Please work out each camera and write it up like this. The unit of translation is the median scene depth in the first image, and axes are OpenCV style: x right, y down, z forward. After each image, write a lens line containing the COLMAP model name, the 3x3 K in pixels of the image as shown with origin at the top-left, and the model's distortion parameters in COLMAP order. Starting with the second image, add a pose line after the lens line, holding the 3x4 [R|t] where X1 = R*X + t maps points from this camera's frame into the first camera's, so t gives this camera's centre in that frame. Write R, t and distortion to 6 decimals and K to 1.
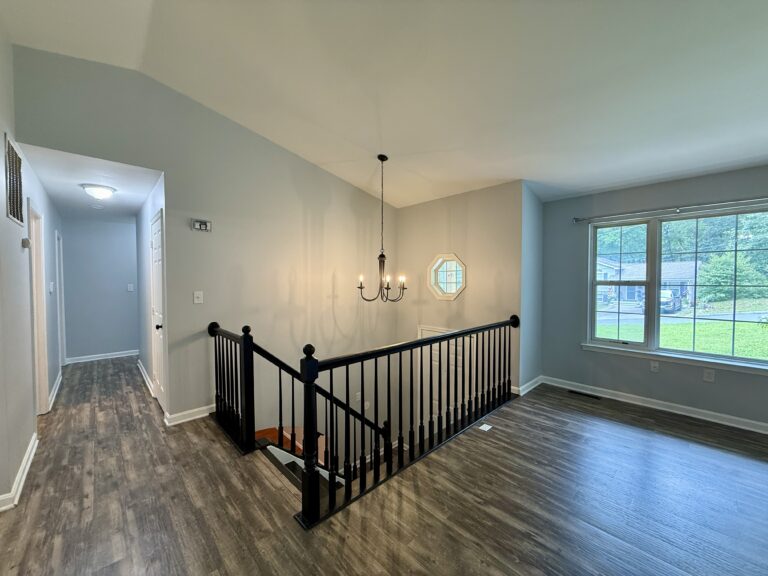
lens RADIAL K [[303.8, 0, 382.4], [0, 303.8, 287.0], [0, 0, 1]] dist [-0.004658, -0.000006]
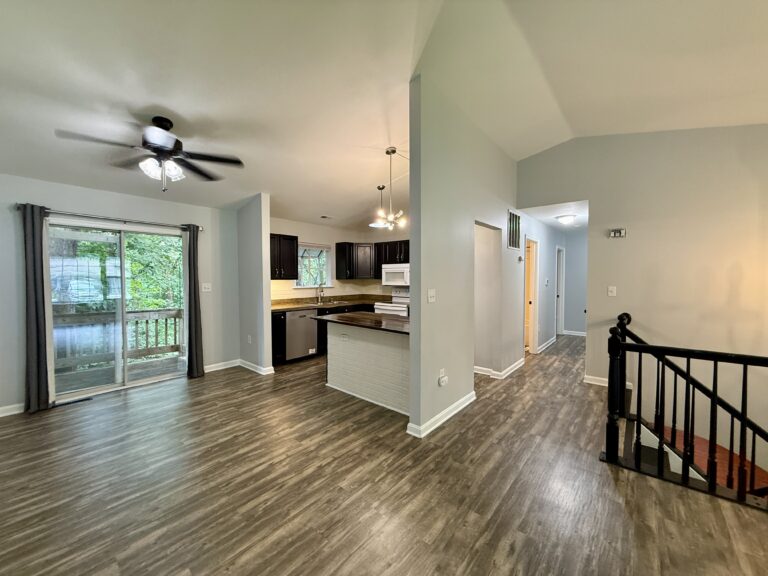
lens RADIAL K [[303.8, 0, 388.8], [0, 303.8, 286.3], [0, 0, 1]] dist [-0.004658, -0.000006]
pose [[0.125291, 0.028598, -0.991708, 0.610931], [-0.021055, 0.999436, 0.026161, -0.000393], [0.991897, 0.017603, 0.125823, -0.085500]]
